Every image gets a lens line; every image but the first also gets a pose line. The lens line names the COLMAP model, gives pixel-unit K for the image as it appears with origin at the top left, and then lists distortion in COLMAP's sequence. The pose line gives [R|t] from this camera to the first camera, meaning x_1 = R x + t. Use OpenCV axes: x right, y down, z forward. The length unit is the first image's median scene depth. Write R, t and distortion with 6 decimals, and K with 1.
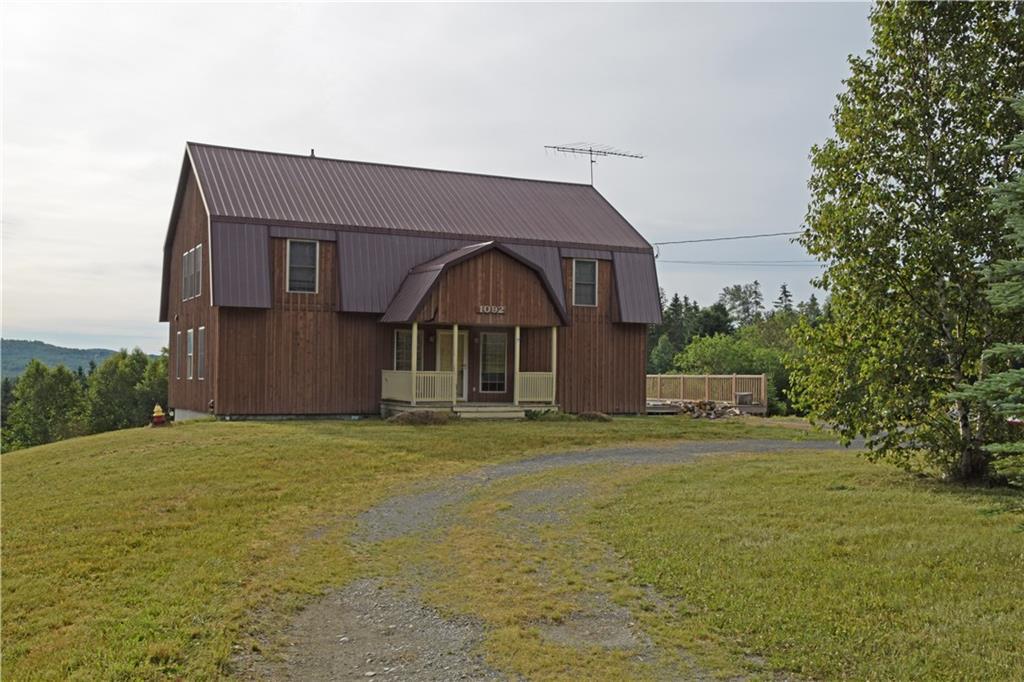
lens RADIAL K [[1086.1, 0, 512.0], [0, 1086.1, 341.0], [0, 0, 1]] dist [-0.007839, -0.002390]
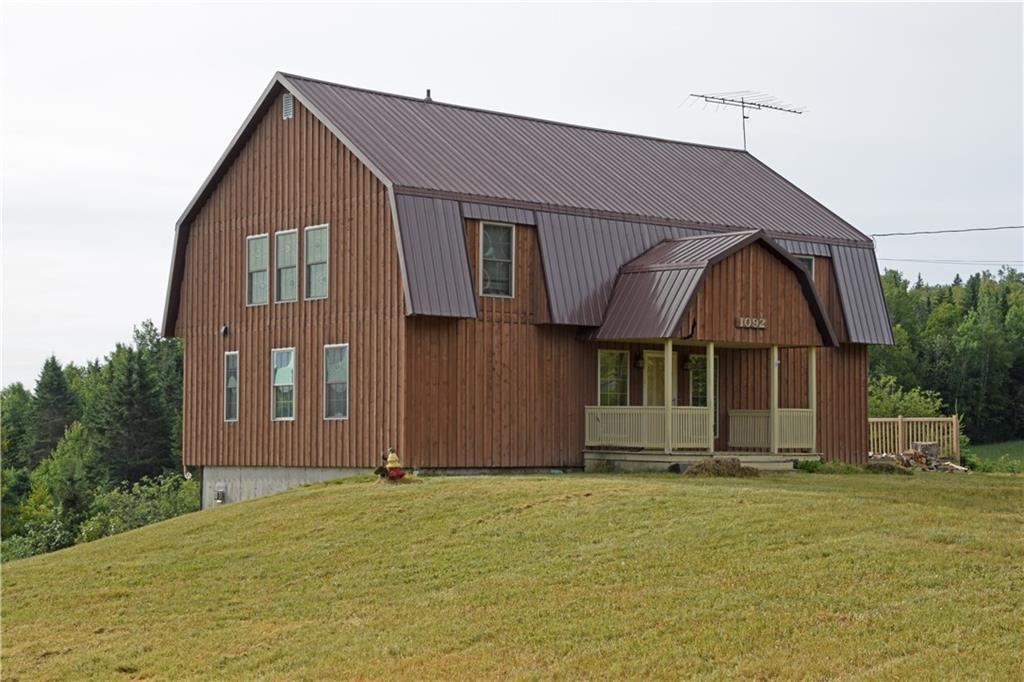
lens RADIAL K [[1755.9, 0, 512.0], [0, 1755.9, 341.0], [0, 0, 1]] dist [0.309389, 0.020692]
pose [[0.972140, 0.008123, 0.234259, -0.451370], [-0.003346, 0.999778, -0.020780, 0.008538], [-0.234376, 0.019418, 0.971952, -0.124335]]
